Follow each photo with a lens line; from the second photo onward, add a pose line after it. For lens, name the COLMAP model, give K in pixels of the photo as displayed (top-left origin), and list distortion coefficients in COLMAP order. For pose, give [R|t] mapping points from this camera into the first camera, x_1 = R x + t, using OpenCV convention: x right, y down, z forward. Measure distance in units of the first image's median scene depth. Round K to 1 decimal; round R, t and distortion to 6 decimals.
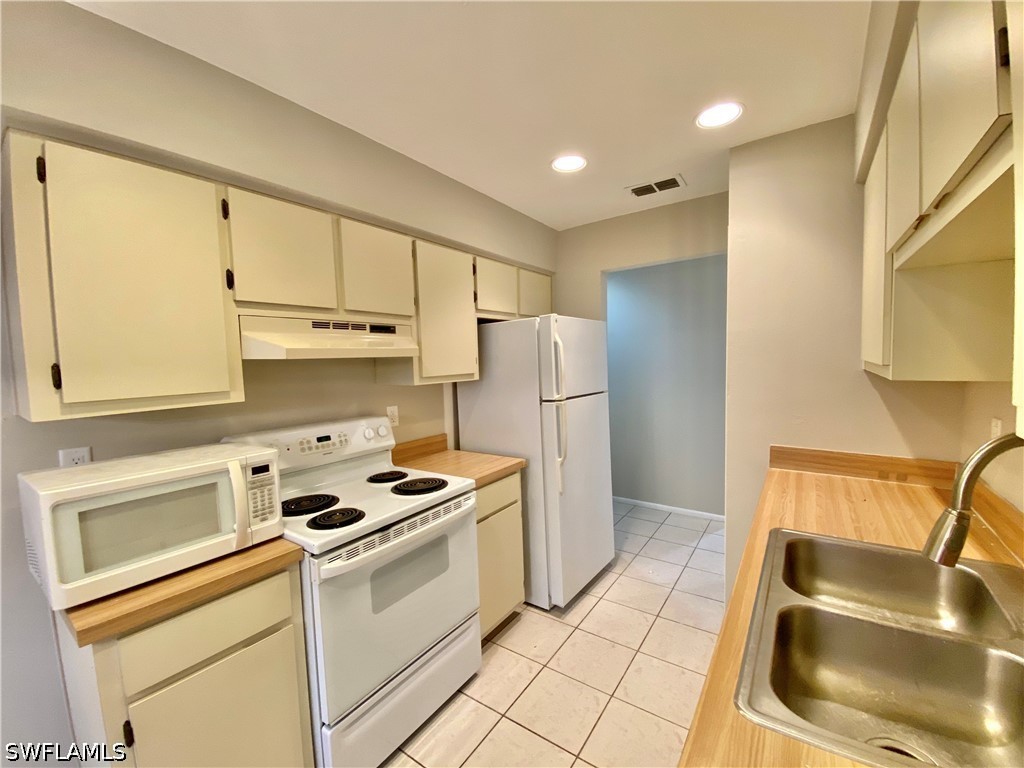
lens RADIAL K [[416.2, 0, 511.2], [0, 416.2, 387.8], [0, 0, 1]] dist [0.039060, -0.030432]
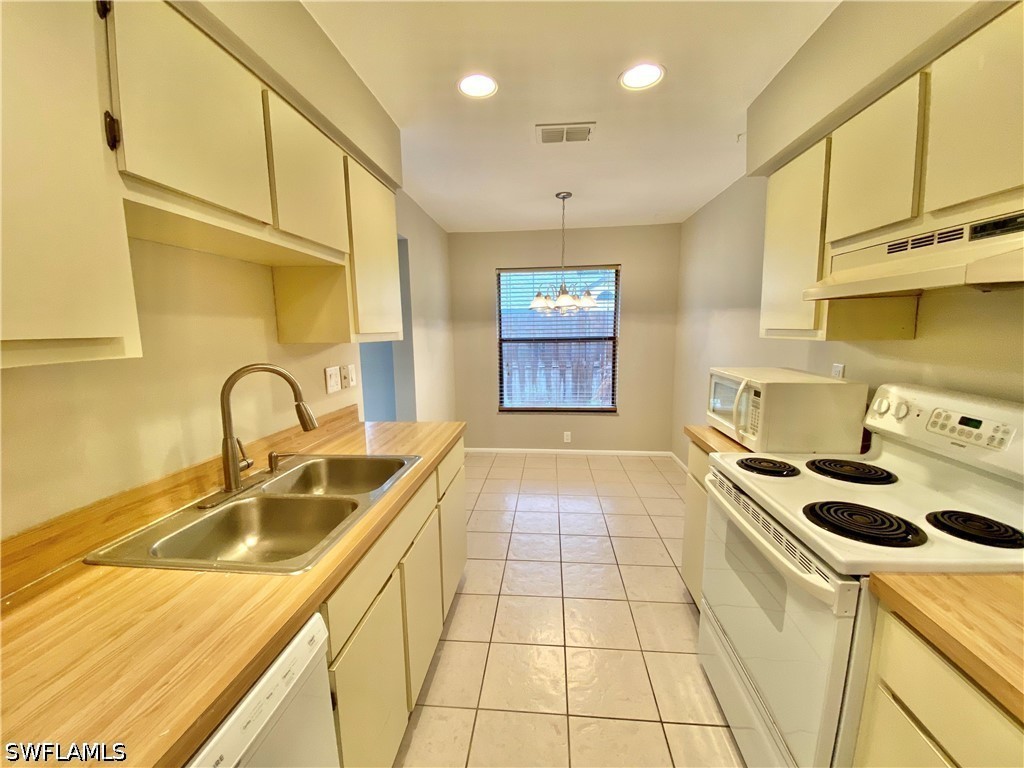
lens RADIAL K [[416.2, 0, 511.2], [0, 416.2, 387.8], [0, 0, 1]] dist [0.039060, -0.030432]
pose [[-0.866903, 0.116391, -0.484698, 0.454921], [0.008684, 0.975737, 0.218773, -0.072583], [0.498401, 0.185446, -0.846880, 1.223662]]
